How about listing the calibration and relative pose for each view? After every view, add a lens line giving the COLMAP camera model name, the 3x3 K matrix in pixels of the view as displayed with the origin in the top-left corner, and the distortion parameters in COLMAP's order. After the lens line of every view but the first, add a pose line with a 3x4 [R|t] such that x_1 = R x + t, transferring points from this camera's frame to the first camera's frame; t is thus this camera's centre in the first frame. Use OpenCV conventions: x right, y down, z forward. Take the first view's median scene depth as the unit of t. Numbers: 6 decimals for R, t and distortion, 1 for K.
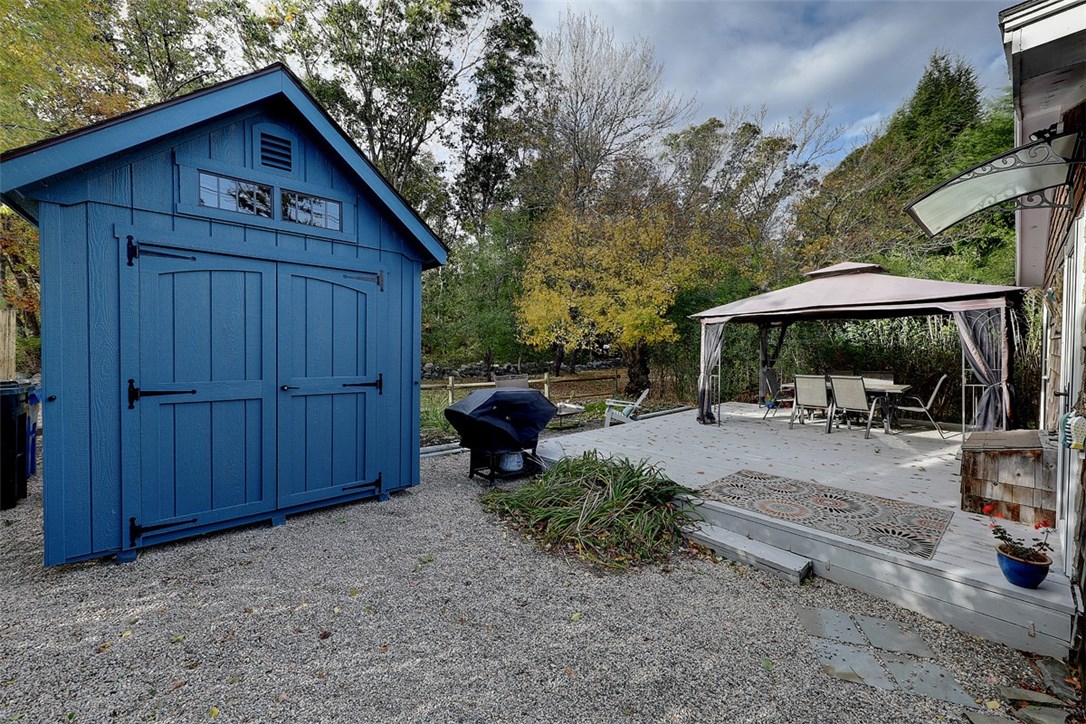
lens RADIAL K [[403.2, 0, 538.2], [0, 403.2, 362.7], [0, 0, 1]] dist [0.004054, 0.000009]
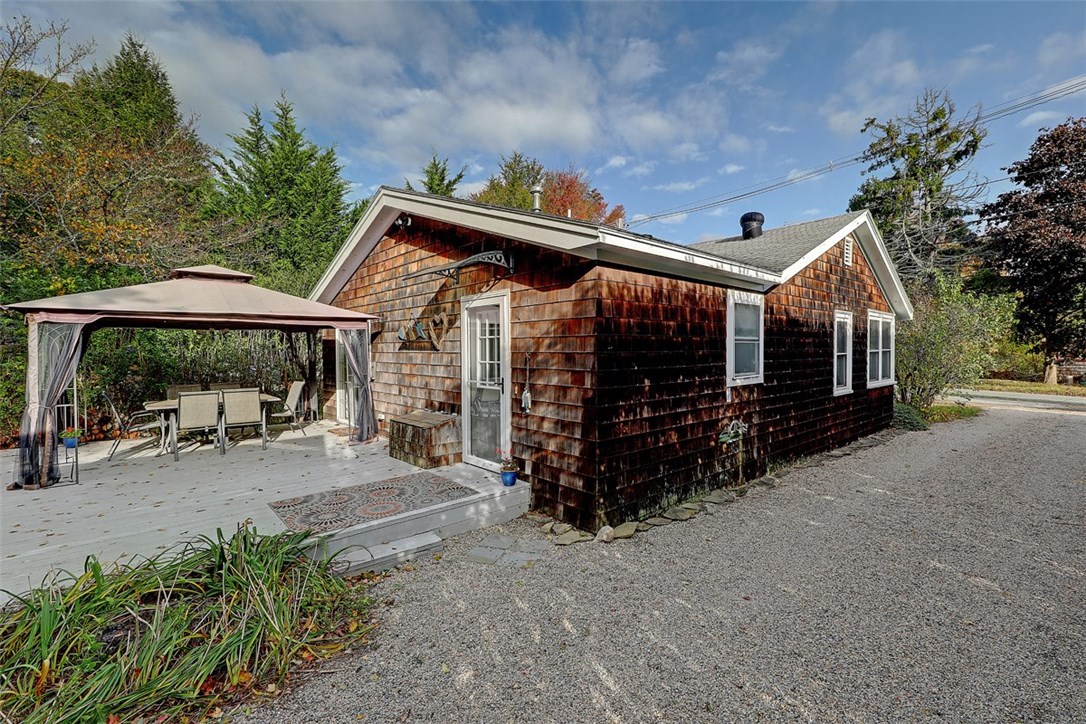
lens RADIAL K [[479.1, 0, 552.8], [0, 479.1, 359.9], [0, 0, 1]] dist [0.003812, -0.001039]
pose [[-0.026394, -0.011806, 0.999582, -0.490008], [0.039409, 0.999141, 0.012842, -0.026977], [-0.998875, 0.039732, -0.025906, 0.391115]]
